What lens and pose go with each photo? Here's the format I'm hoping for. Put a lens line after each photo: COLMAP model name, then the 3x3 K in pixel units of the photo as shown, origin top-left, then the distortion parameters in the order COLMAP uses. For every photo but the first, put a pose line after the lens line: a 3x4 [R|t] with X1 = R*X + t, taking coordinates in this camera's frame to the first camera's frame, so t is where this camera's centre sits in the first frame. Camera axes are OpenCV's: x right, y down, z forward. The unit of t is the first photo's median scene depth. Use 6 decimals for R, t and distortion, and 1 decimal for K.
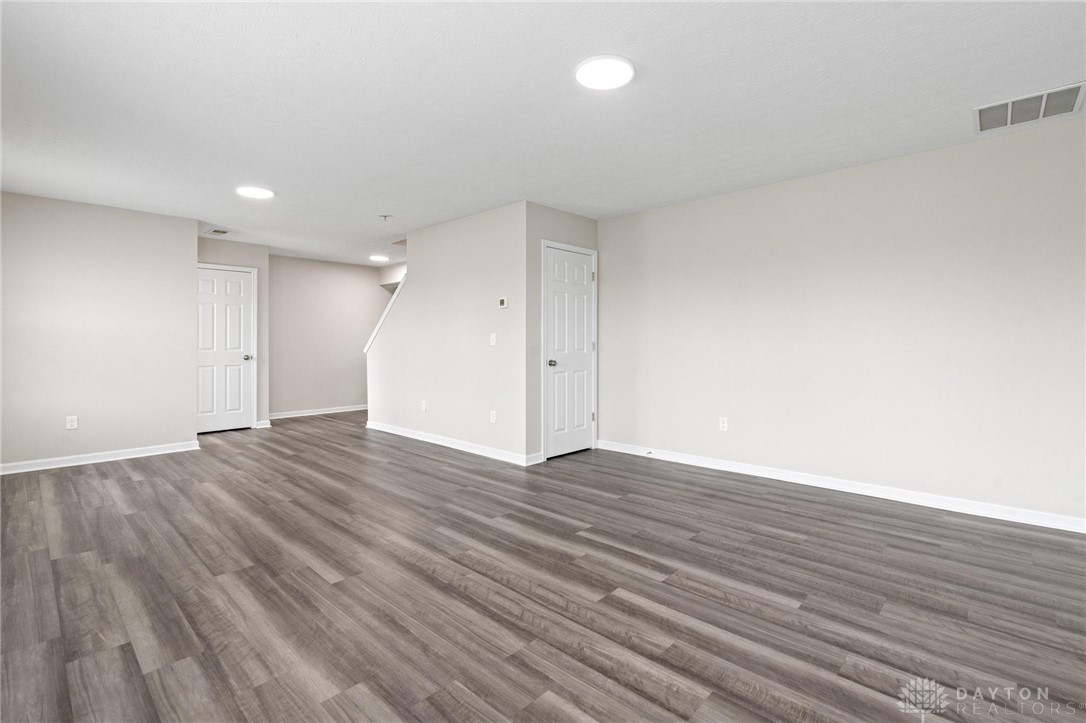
lens RADIAL K [[499.2, 0, 548.7], [0, 499.2, 337.7], [0, 0, 1]] dist [-0.001762, -0.000527]
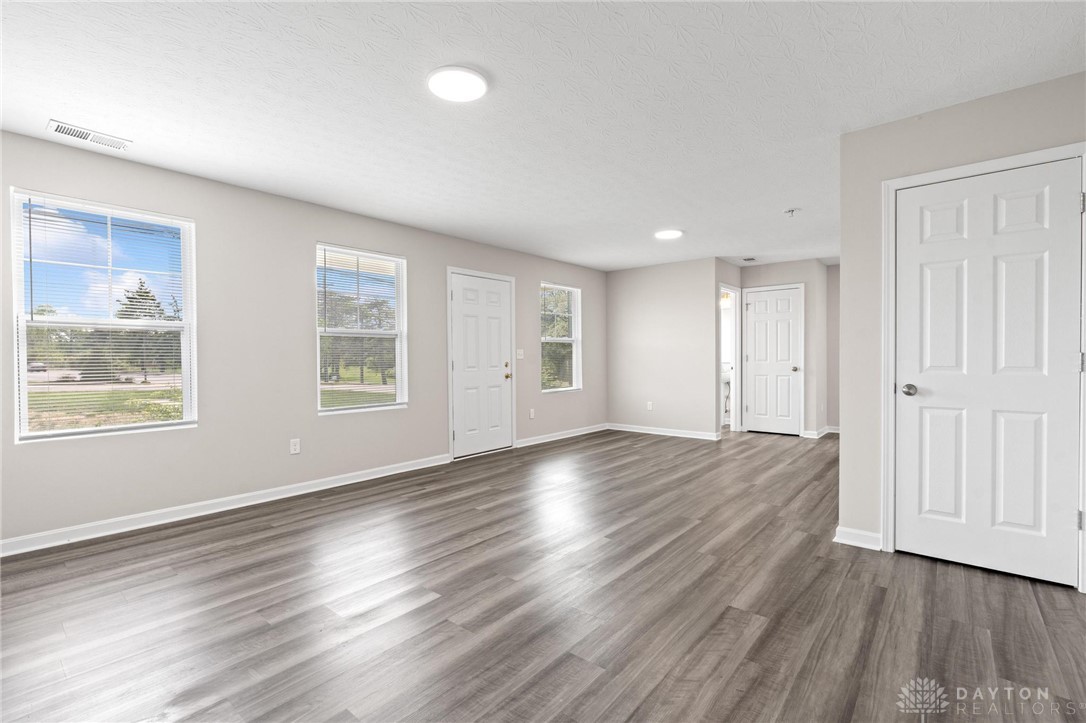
lens RADIAL K [[486.3, 0, 543.0], [0, 486.3, 361.5], [0, 0, 1]] dist [-0.002591, -0.000052]
pose [[0.057669, 0.010837, -0.998277, 0.929148], [0.013834, 0.999836, 0.011653, 0.010748], [0.998240, -0.014482, 0.057509, 0.946073]]
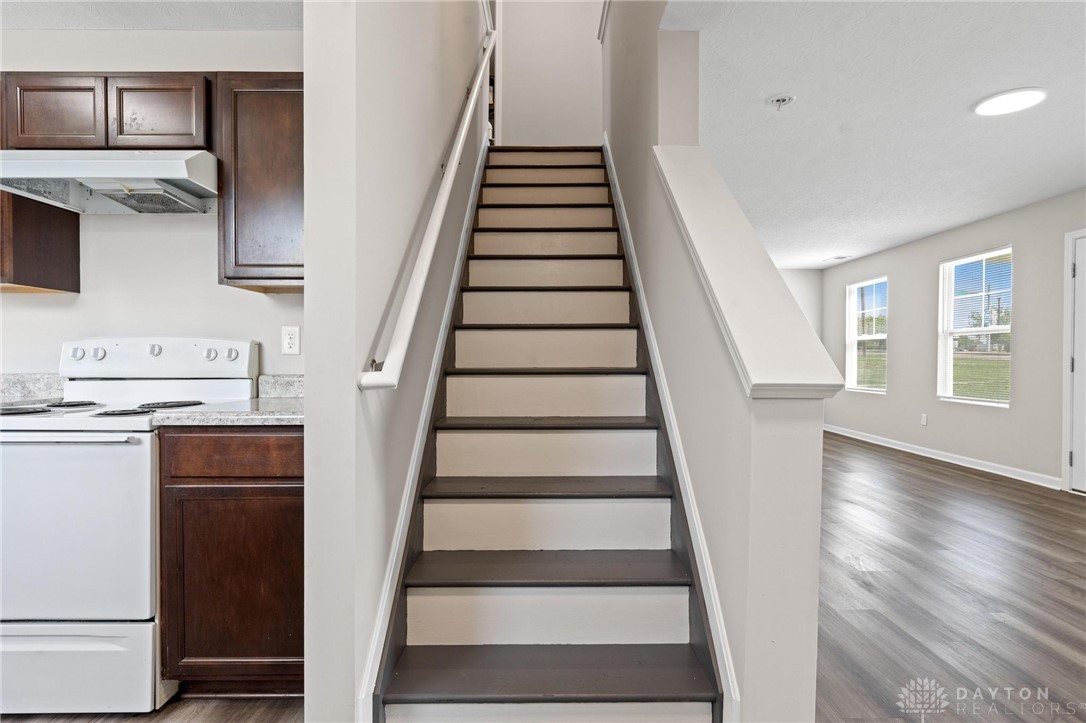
lens RADIAL K [[542.1, 0, 532.6], [0, 542.1, 353.7], [0, 0, 1]] dist [0.020267, 0.000154]
pose [[-0.672985, 0.005939, 0.739633, -1.109357], [-0.003311, 0.999934, -0.011041, 0.034599], [-0.739649, -0.009879, -0.672920, 2.947483]]
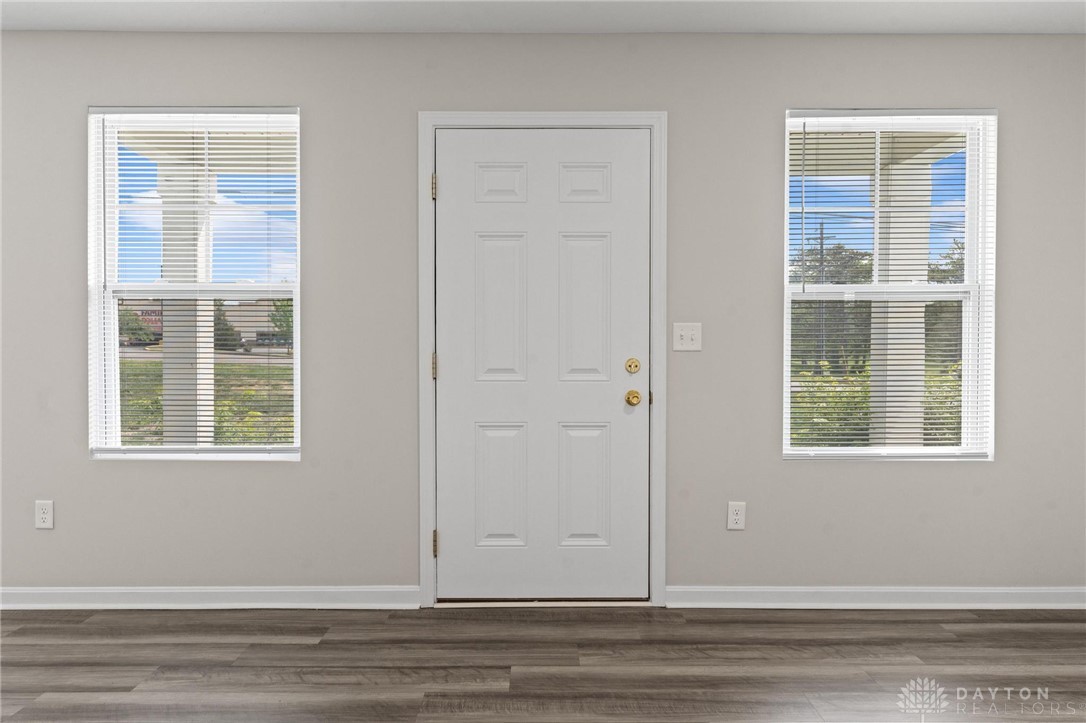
lens RADIAL K [[672.4, 0, 542.4], [0, 672.4, 355.3], [0, 0, 1]] dist [0.000220, 0.001442]
pose [[-0.721490, 0.011872, -0.692323, -0.378232], [0.004162, 0.999909, 0.012810, 0.016260], [0.692413, 0.006361, -0.721474, 1.557766]]
